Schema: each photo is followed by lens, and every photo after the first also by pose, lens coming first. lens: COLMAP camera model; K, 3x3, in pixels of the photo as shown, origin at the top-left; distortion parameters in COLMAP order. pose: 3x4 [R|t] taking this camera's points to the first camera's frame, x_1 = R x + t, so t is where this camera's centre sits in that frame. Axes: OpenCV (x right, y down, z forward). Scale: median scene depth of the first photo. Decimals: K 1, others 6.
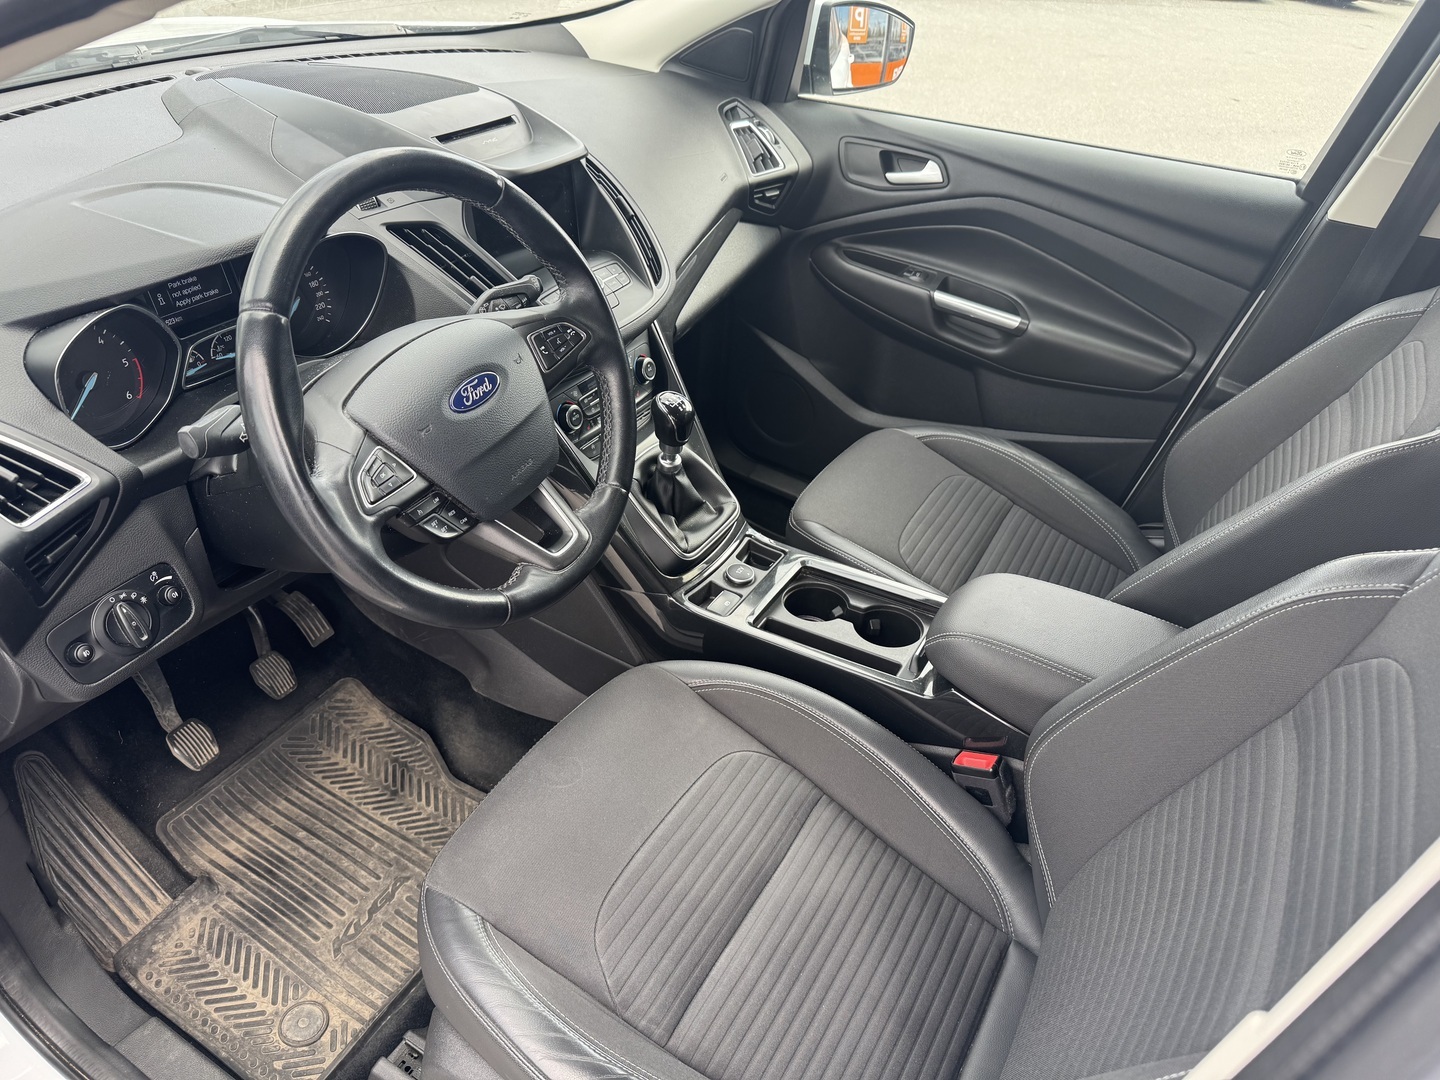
lens RADIAL K [[1024.5, 0, 715.1], [0, 1024.5, 551.6], [0, 0, 1]] dist [0.085534, -0.117009]
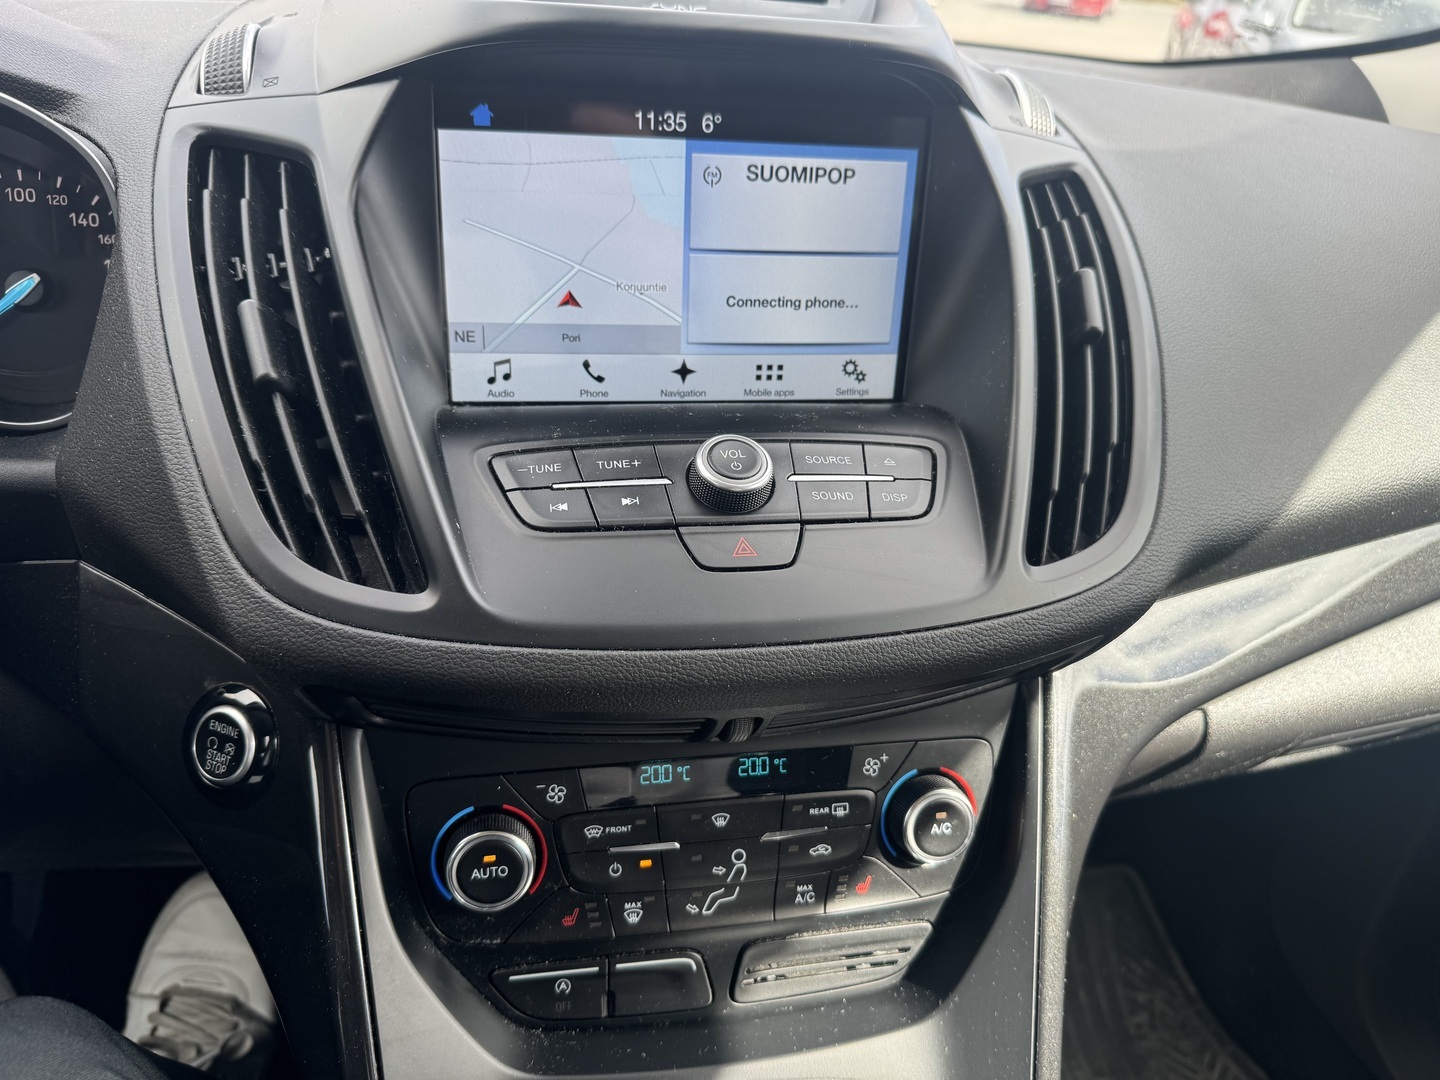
lens RADIAL K [[1024.5, 0, 715.1], [0, 1024.5, 551.6], [0, 0, 1]] dist [0.085534, -0.117009]
pose [[0.666041, 0.307951, -0.679378, 0.071855], [-0.450451, 0.892023, -0.037268, -0.228900], [0.594544, 0.330849, 0.732841, 0.806807]]
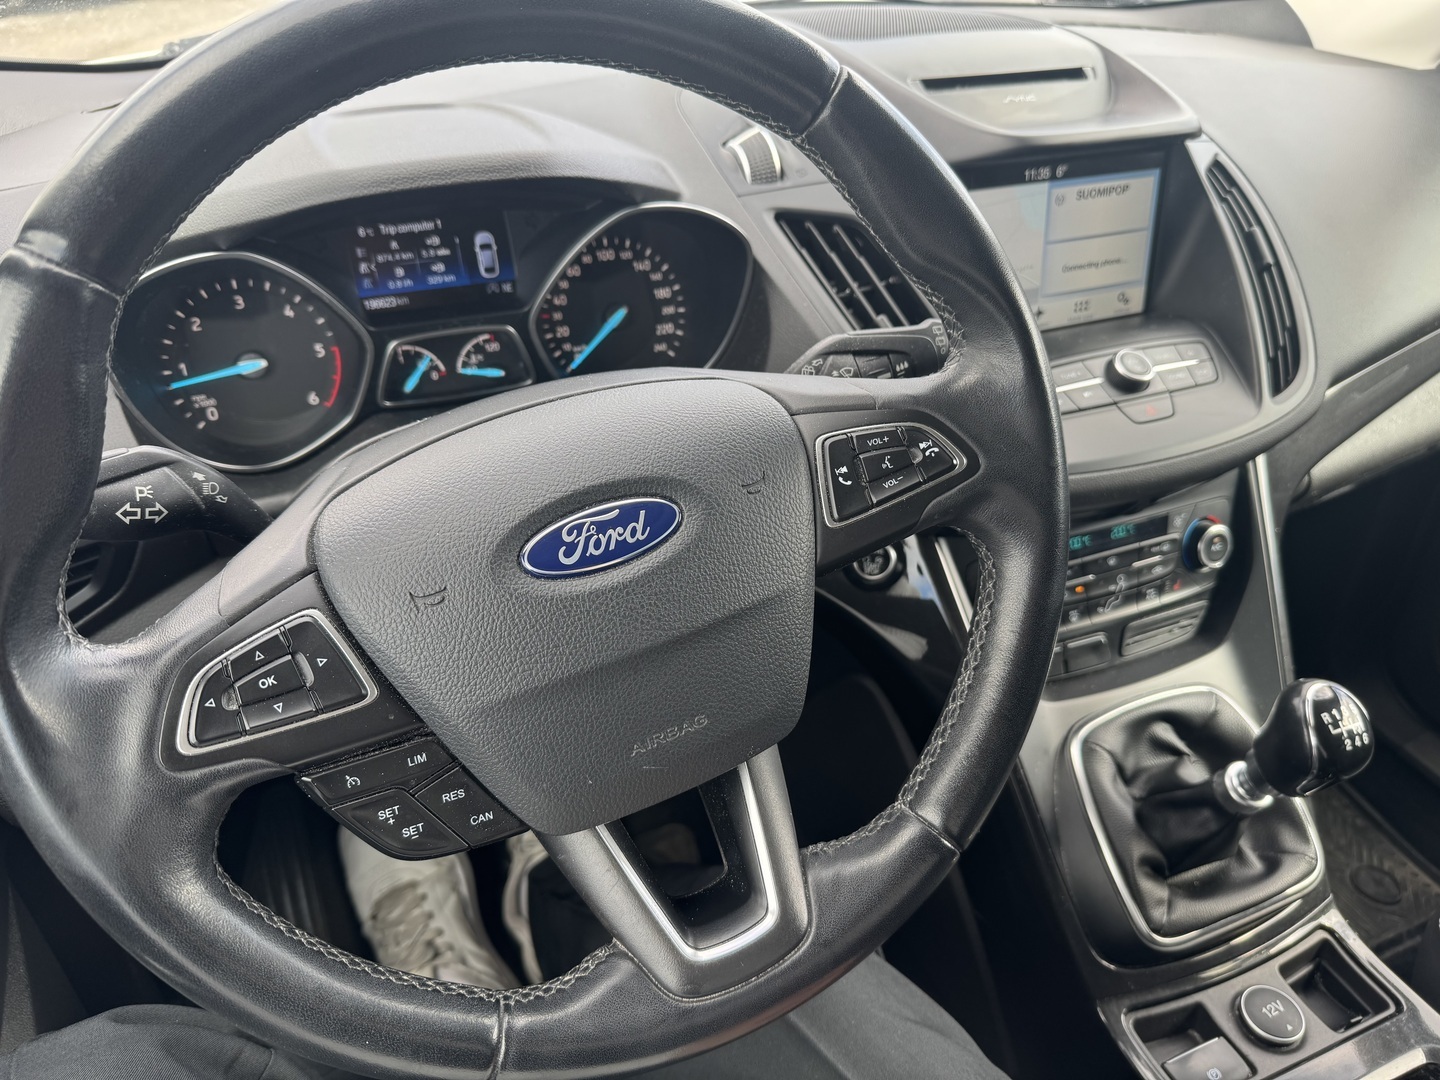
lens RADIAL K [[1039.6, 0, 720.3], [0, 1039.6, 555.7], [0, 0, 1]] dist [-0.006841, -0.007316]
pose [[0.794758, 0.267080, -0.545002, 0.027318], [-0.303360, 0.952563, 0.024427, -0.120441], [0.525673, 0.145918, 0.838079, 0.467261]]
